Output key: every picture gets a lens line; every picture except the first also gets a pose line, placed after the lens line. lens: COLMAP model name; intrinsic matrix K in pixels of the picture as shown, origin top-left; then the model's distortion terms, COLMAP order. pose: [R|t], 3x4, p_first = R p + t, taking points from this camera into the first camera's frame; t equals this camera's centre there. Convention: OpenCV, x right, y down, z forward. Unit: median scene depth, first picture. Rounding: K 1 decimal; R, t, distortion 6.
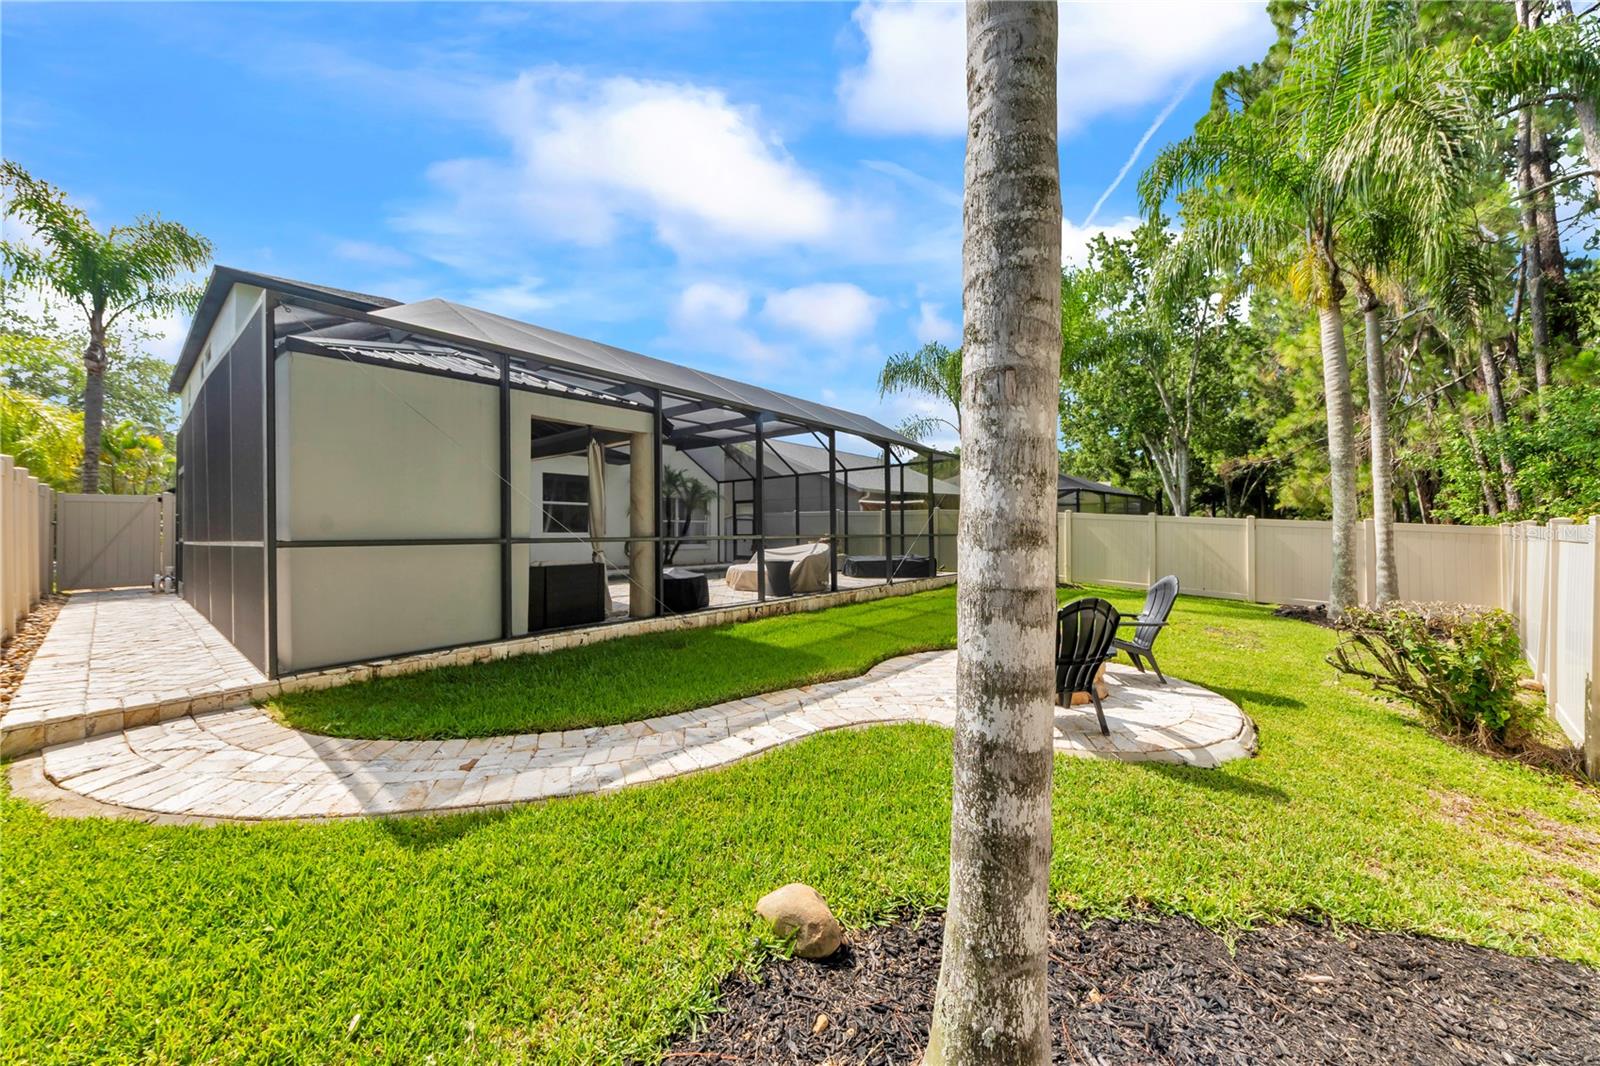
lens RADIAL K [[560.9, 0, 800.0], [0, 560.9, 533.0], [0, 0, 1]] dist [0.000083, -0.000002]
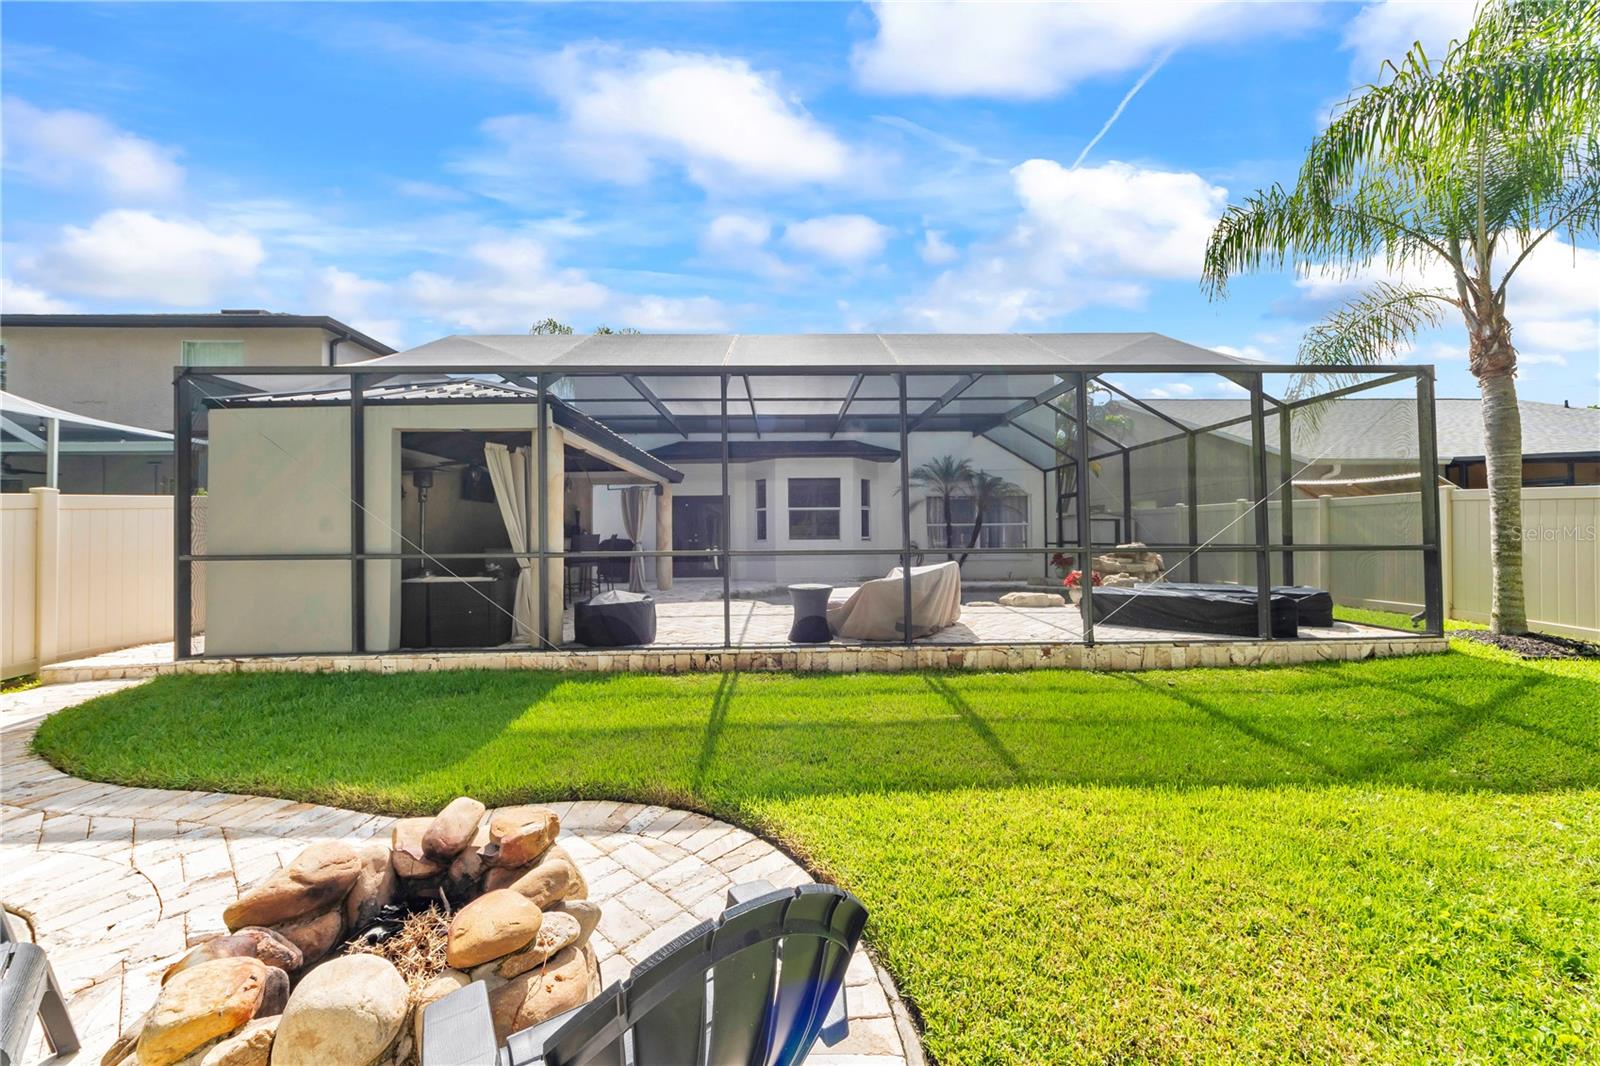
lens RADIAL K [[574.9, 0, 800.0], [0, 574.9, 533.0], [0, 0, 1]] dist [0.001738, 0.000237]
pose [[0.659817, -0.006161, -0.751401, 0.753389], [0.003770, 0.999981, -0.004890, -0.019333], [0.751417, 0.000394, 0.659828, 0.872698]]
